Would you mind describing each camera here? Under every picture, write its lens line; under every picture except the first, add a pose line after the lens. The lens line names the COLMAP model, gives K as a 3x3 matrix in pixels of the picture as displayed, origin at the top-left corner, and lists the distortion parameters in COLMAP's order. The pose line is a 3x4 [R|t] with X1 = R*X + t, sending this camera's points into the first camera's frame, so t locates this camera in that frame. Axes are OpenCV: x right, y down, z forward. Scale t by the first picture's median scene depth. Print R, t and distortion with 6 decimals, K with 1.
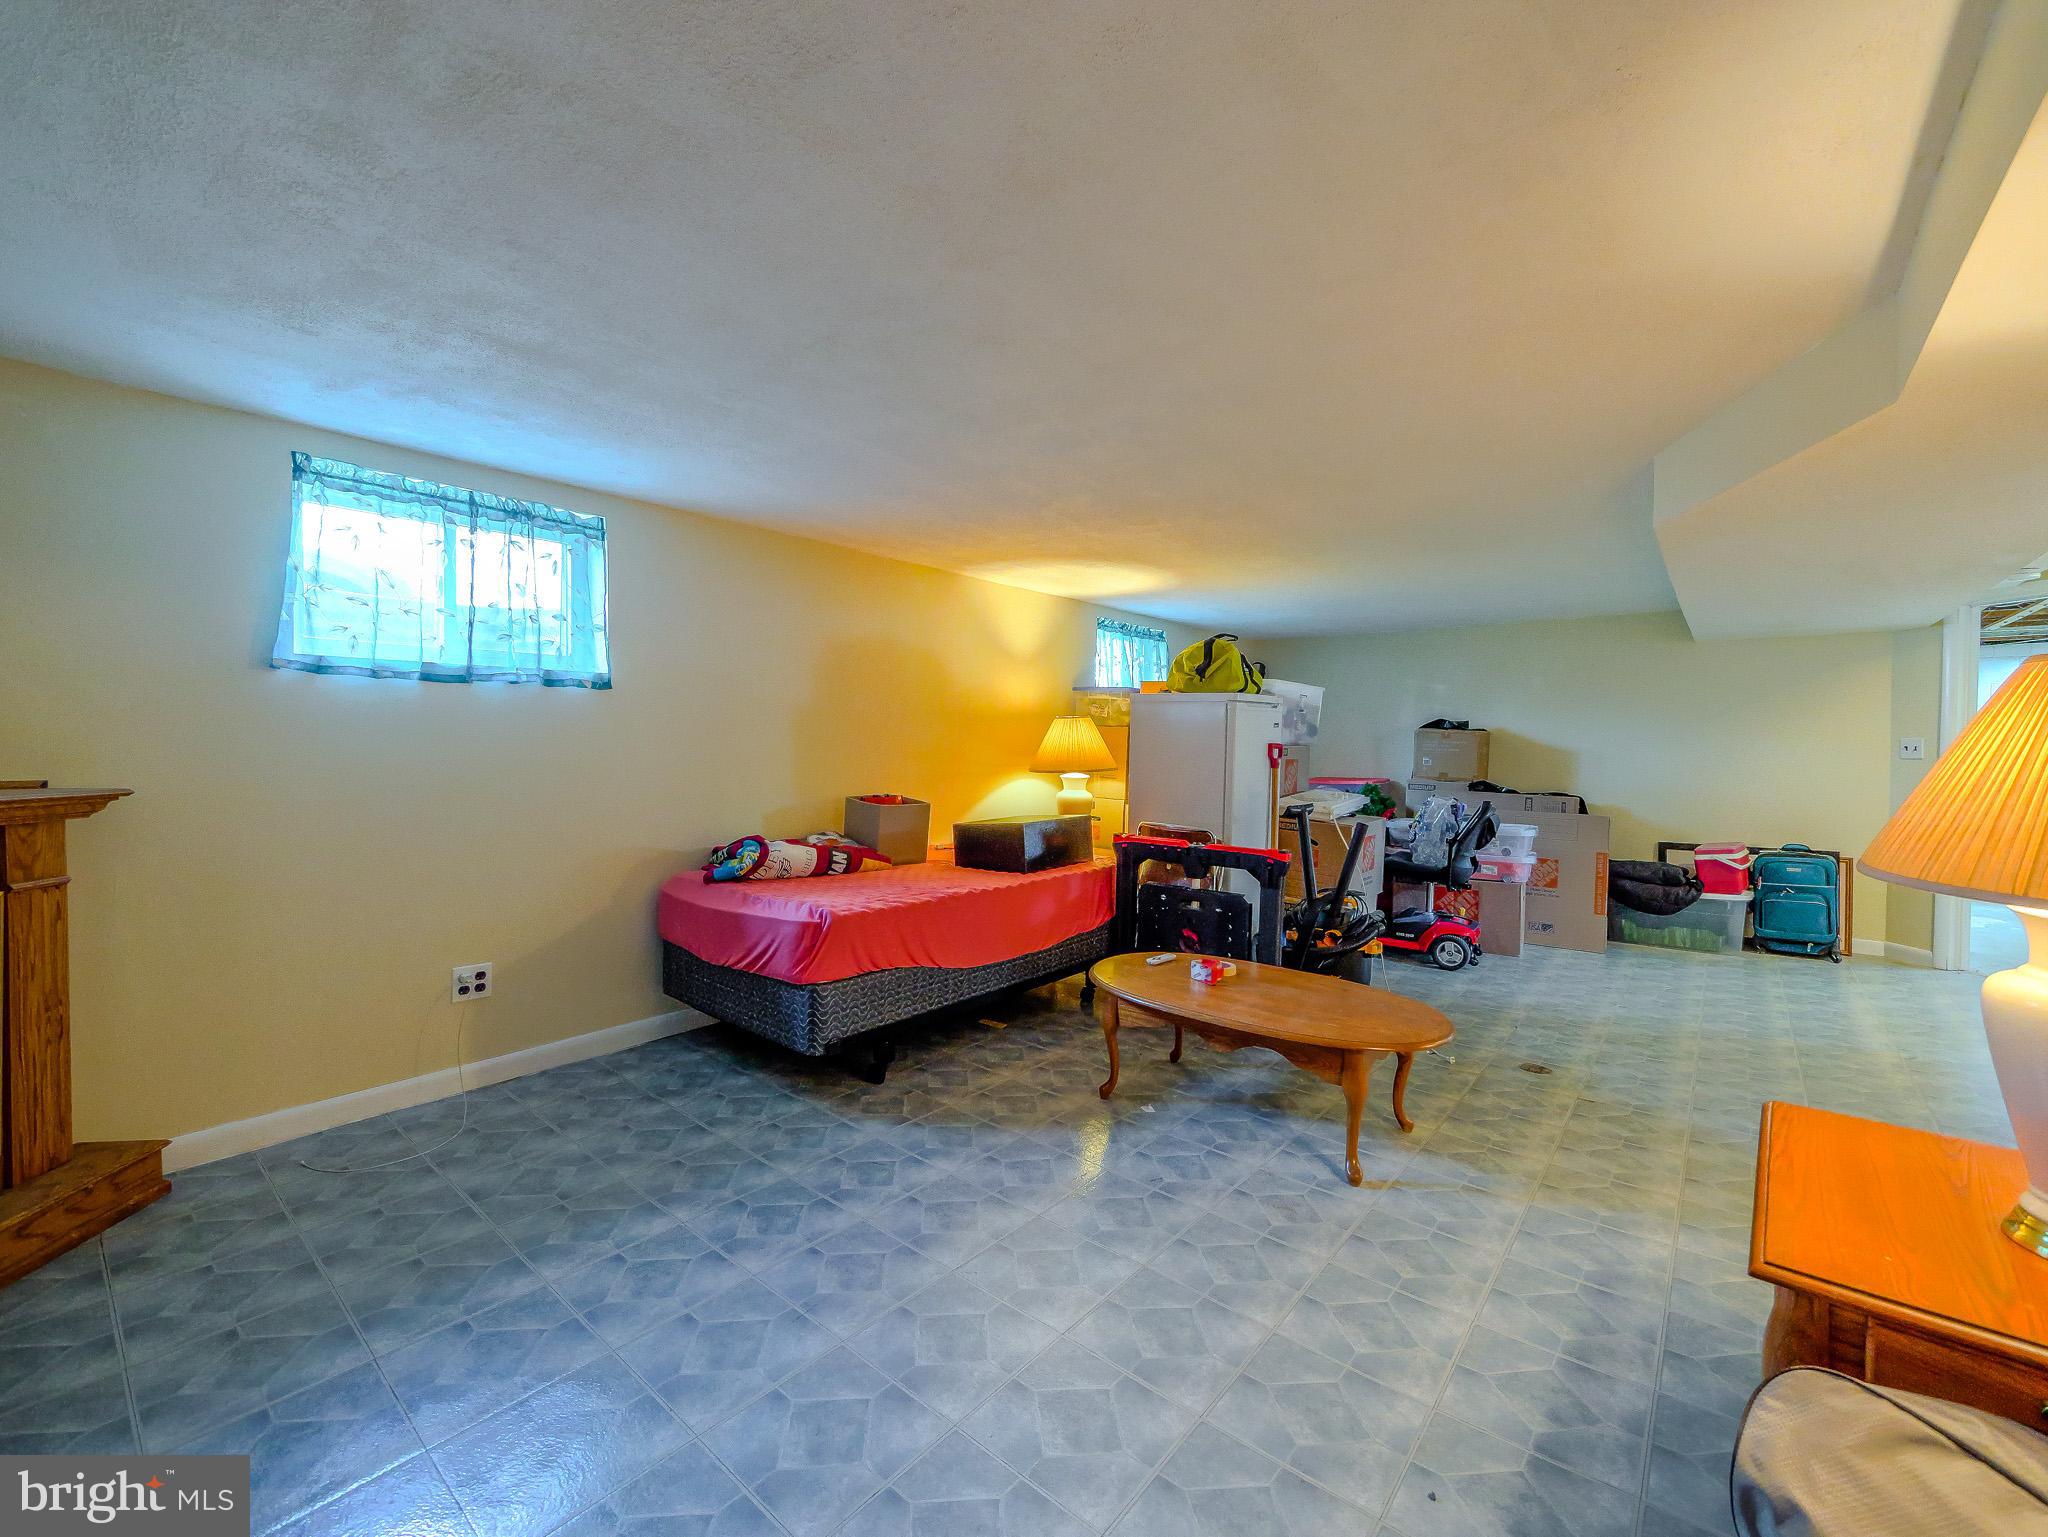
lens RADIAL K [[859.8, 0, 1012.2], [0, 859.8, 762.5], [0, 0, 1]] dist [-0.008753, 0.001460]
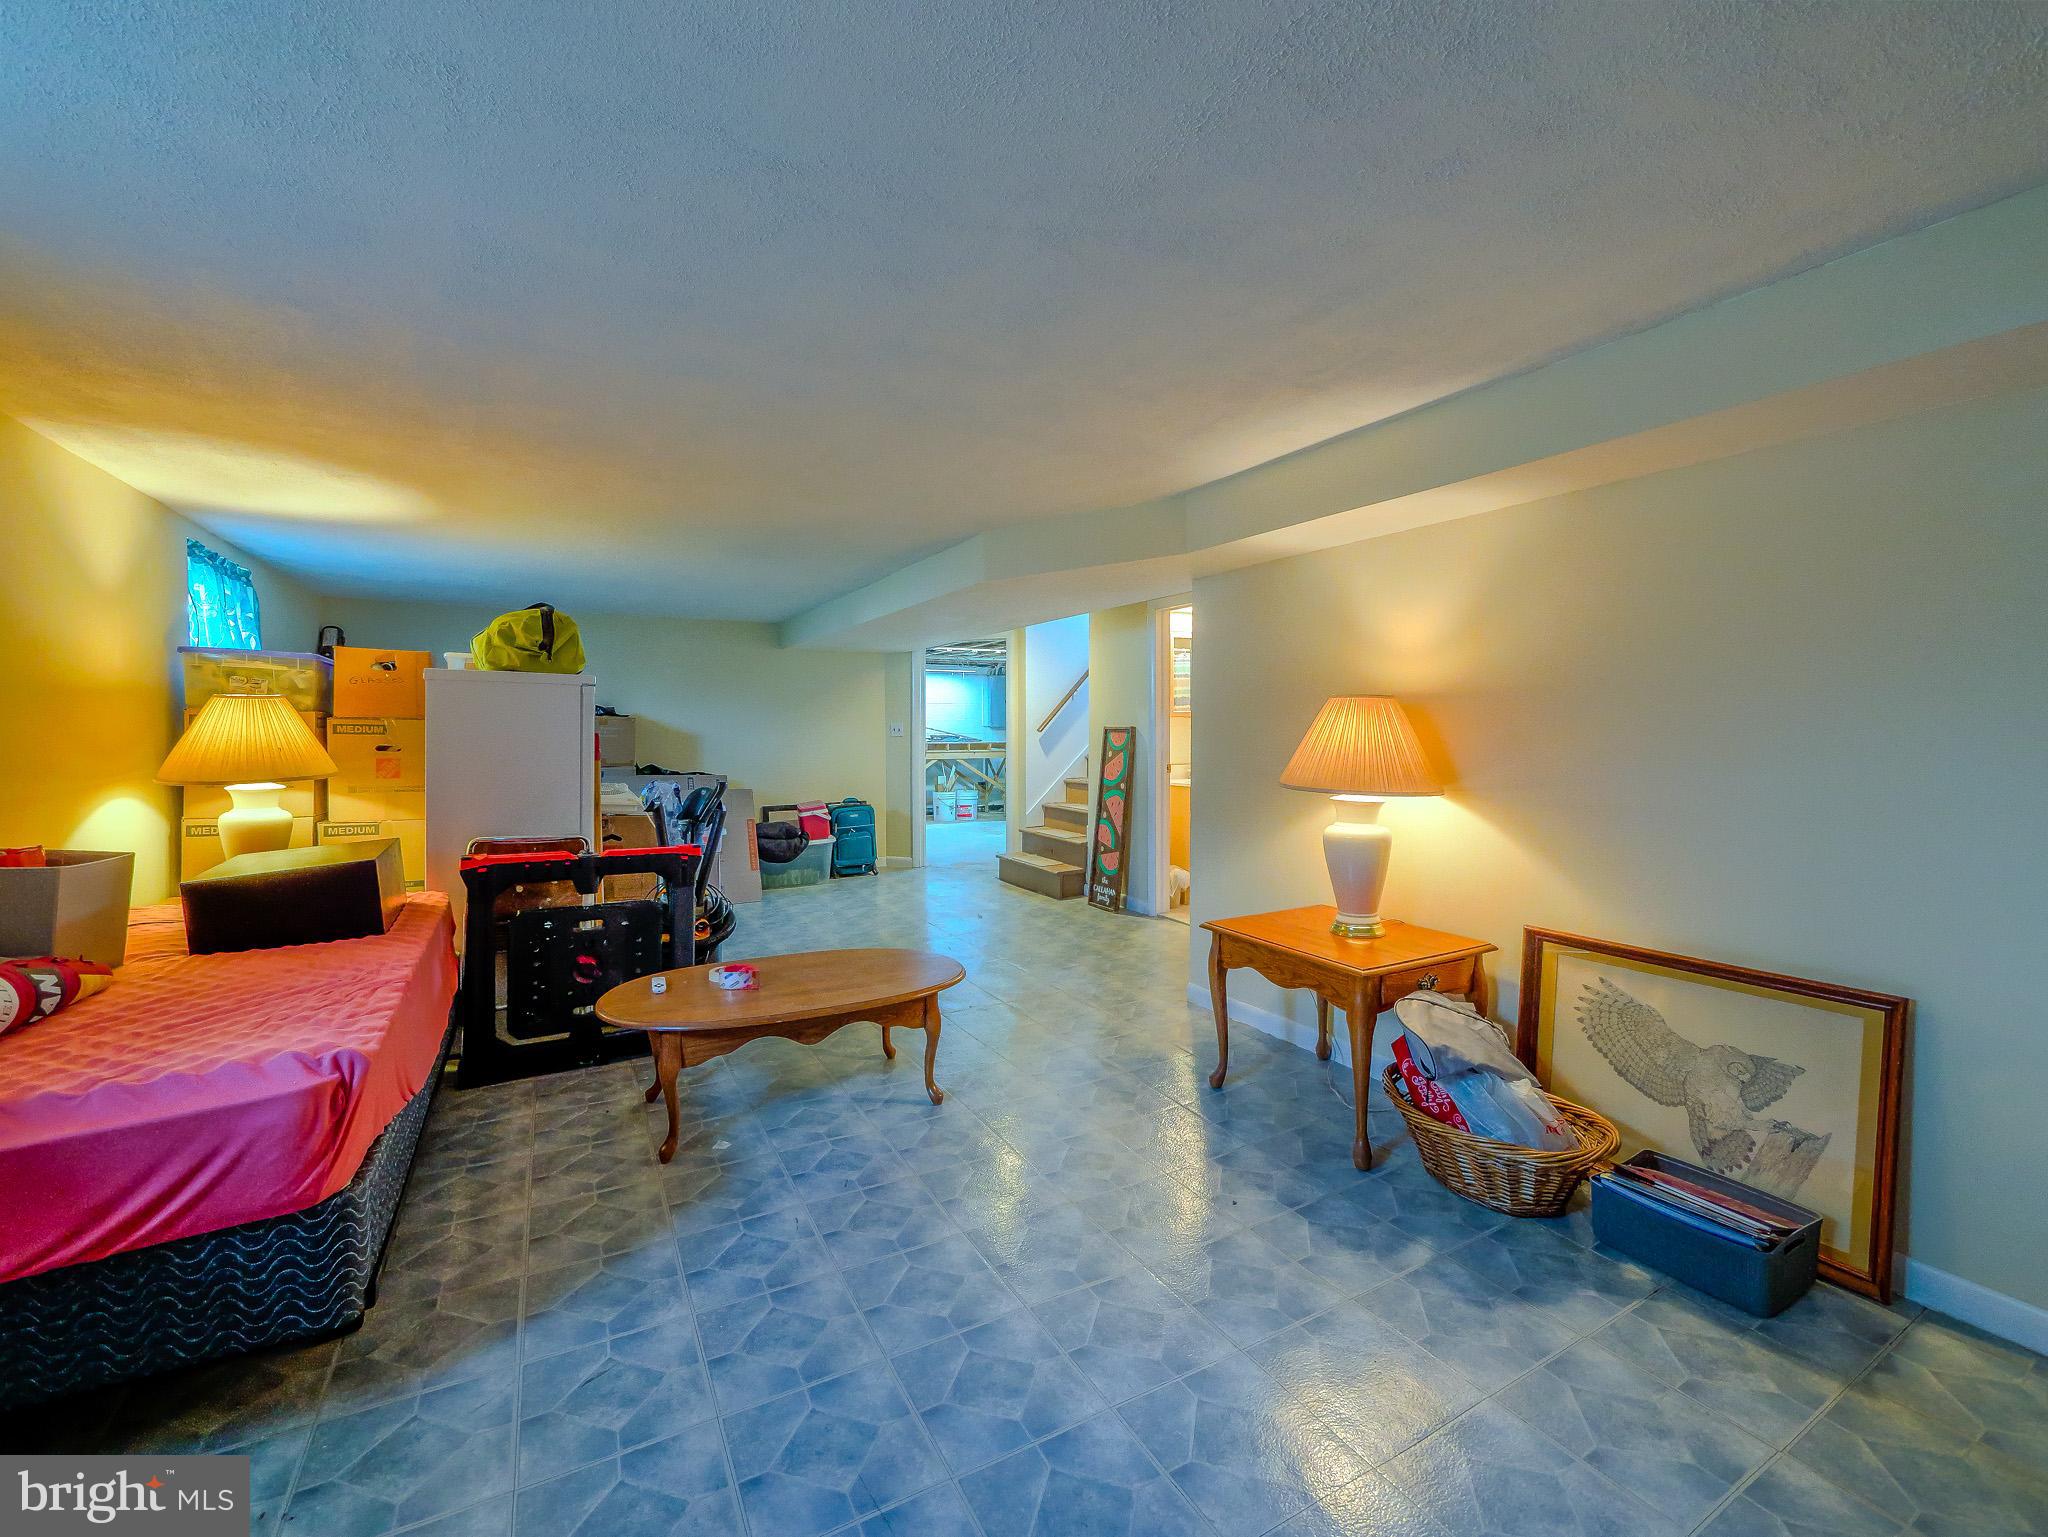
lens RADIAL K [[859.8, 0, 1017.9], [0, 859.8, 752.7], [0, 0, 1]] dist [-0.008753, 0.001460]
pose [[0.349891, -0.035969, 0.936099, -0.445055], [0.027123, 0.999233, 0.028257, -0.017563], [-0.936398, 0.015503, 0.350599, 0.314492]]
